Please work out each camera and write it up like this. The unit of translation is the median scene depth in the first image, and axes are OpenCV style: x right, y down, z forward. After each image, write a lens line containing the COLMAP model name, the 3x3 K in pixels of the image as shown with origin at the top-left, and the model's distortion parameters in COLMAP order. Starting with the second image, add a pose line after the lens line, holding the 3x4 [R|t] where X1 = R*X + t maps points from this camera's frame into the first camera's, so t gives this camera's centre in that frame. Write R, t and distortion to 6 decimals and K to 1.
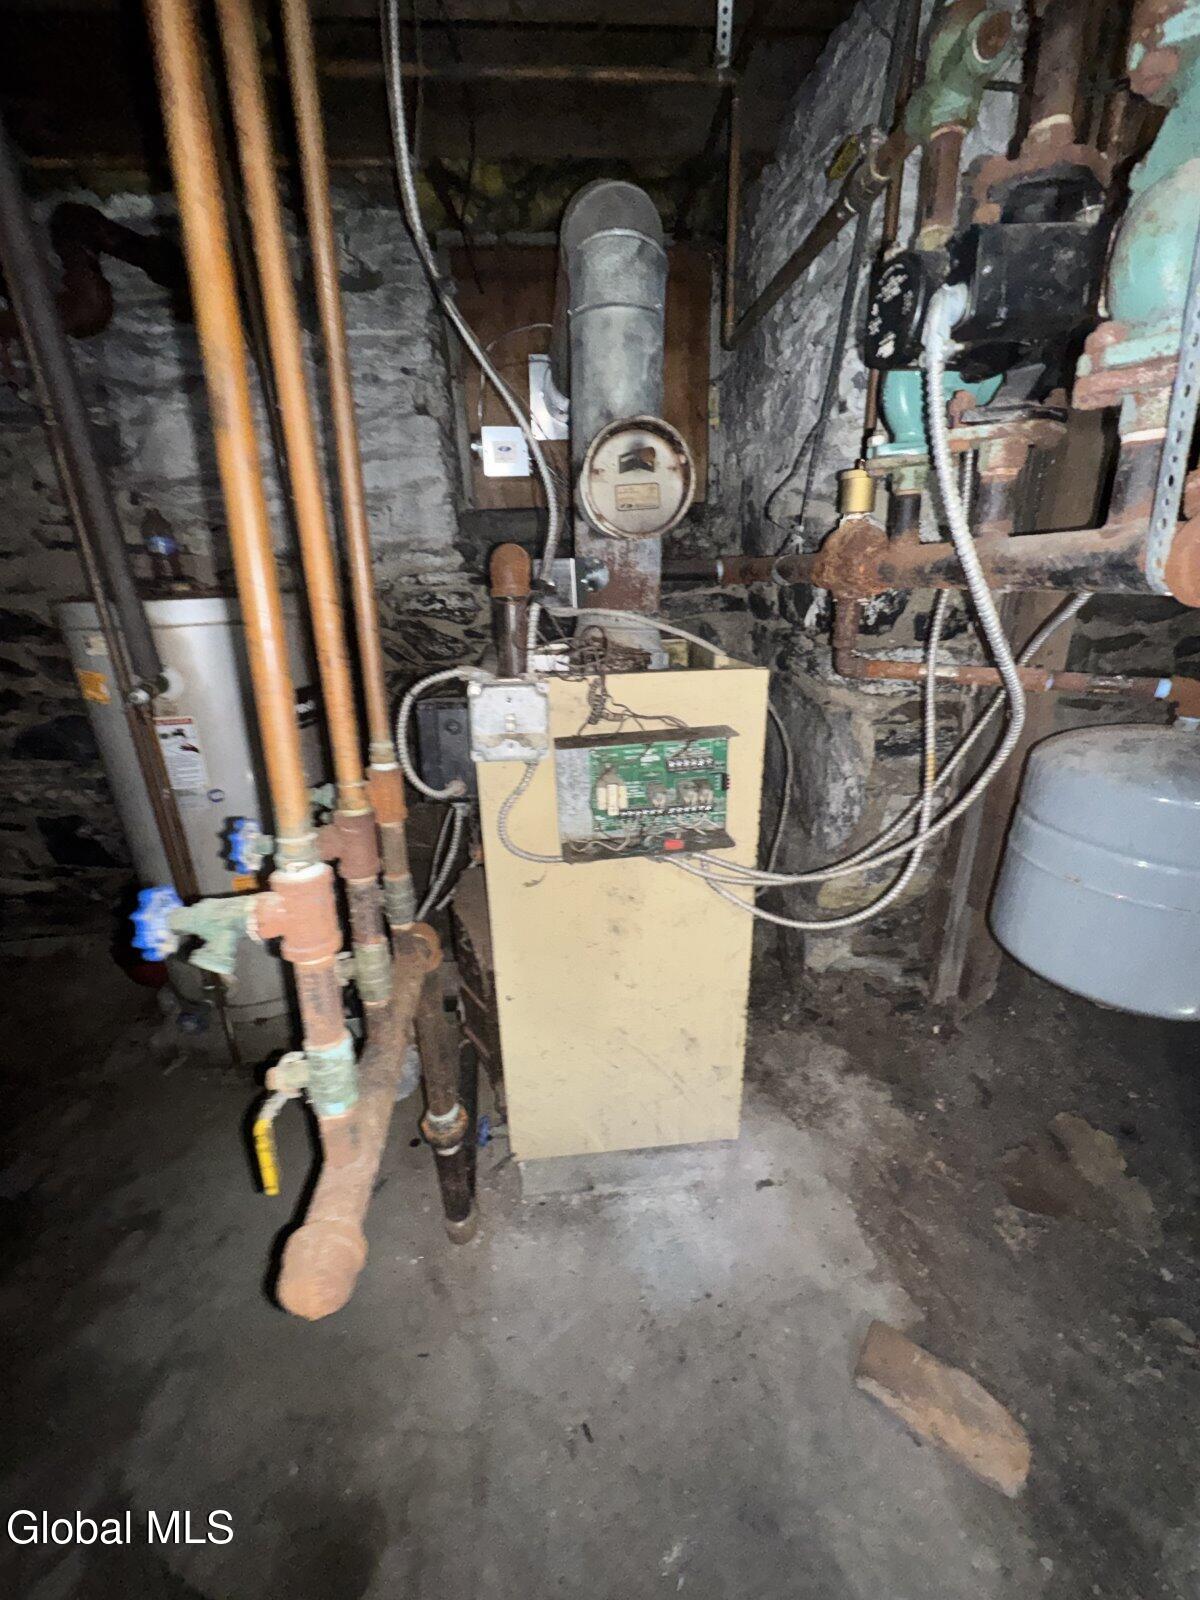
lens RADIAL K [[643.6, 0, 601.3], [0, 643.6, 800.0], [0, 0, 1]] dist [-0.001572, 0.000308]
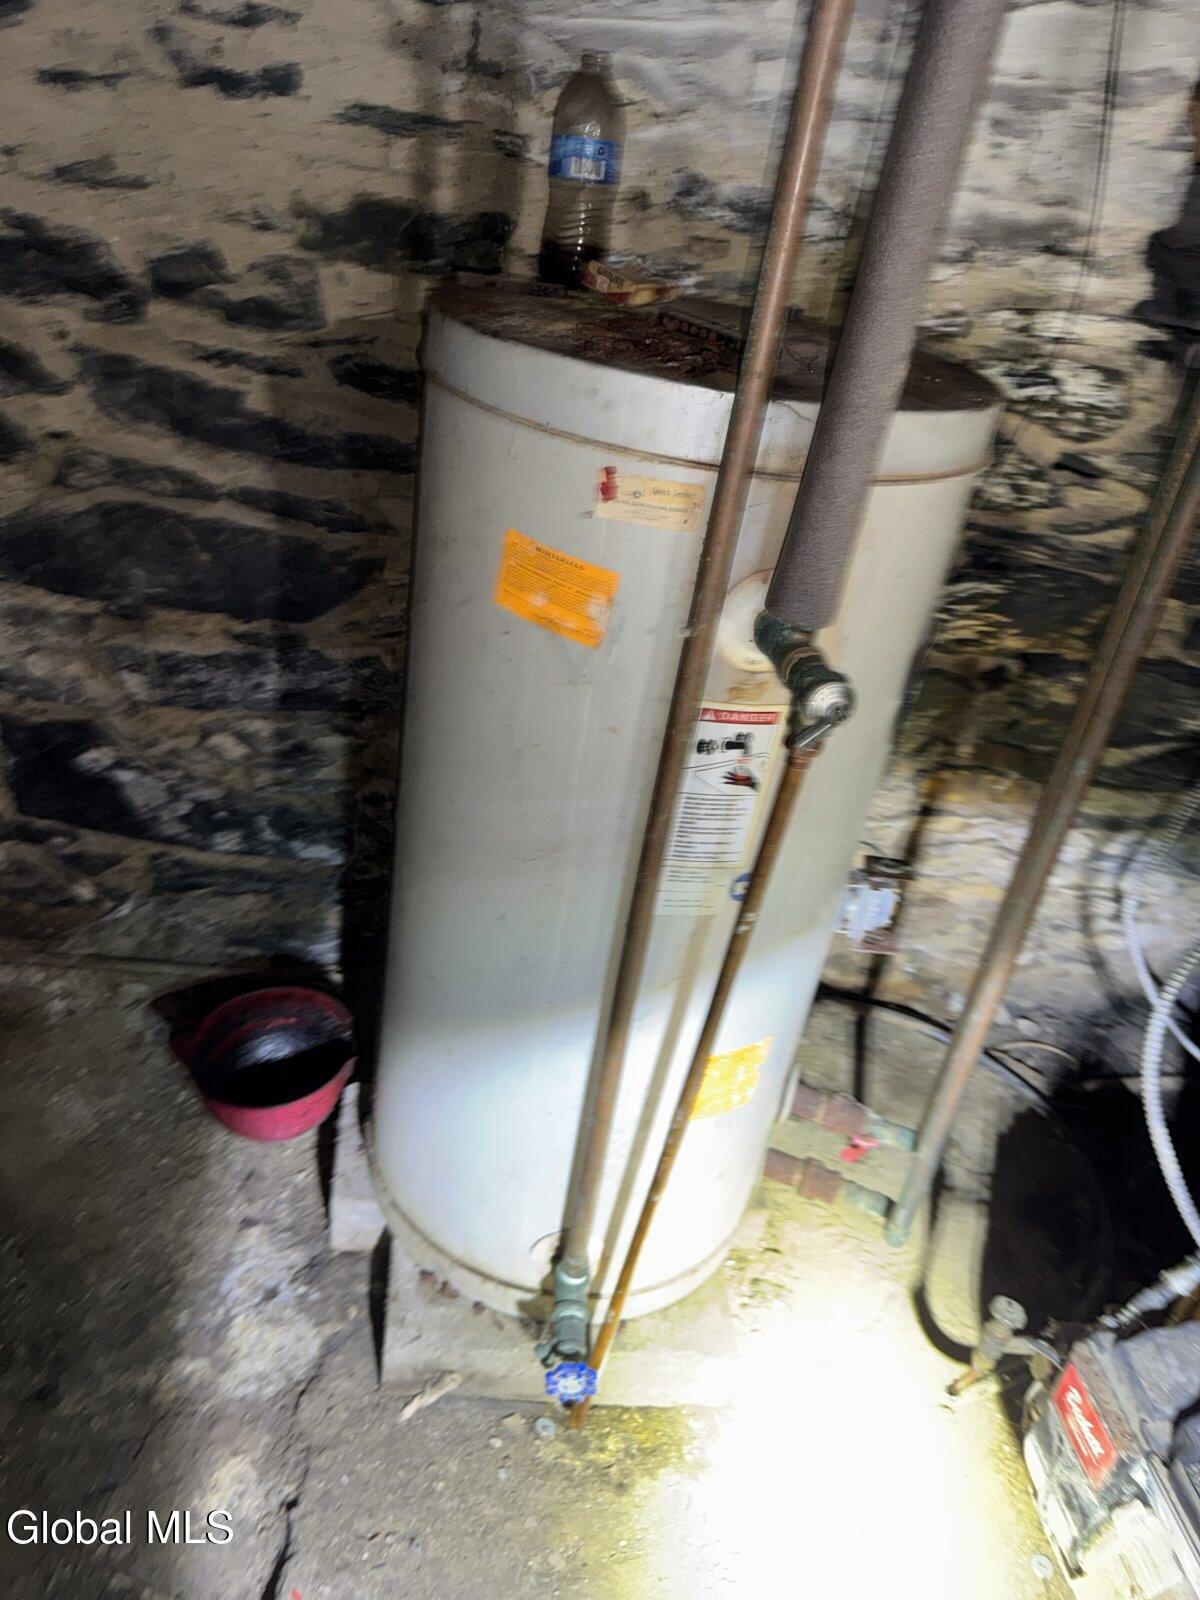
lens RADIAL K [[1151.3, 0, 586.8], [0, 1151.3, 786.5], [0, 0, 1]] dist [-0.001946, -0.008811]
pose [[0.985431, 0.164182, 0.044378, -0.539767], [-0.169147, 0.973315, 0.155073, -0.118466], [-0.017734, -0.160321, 0.986906, 0.231050]]
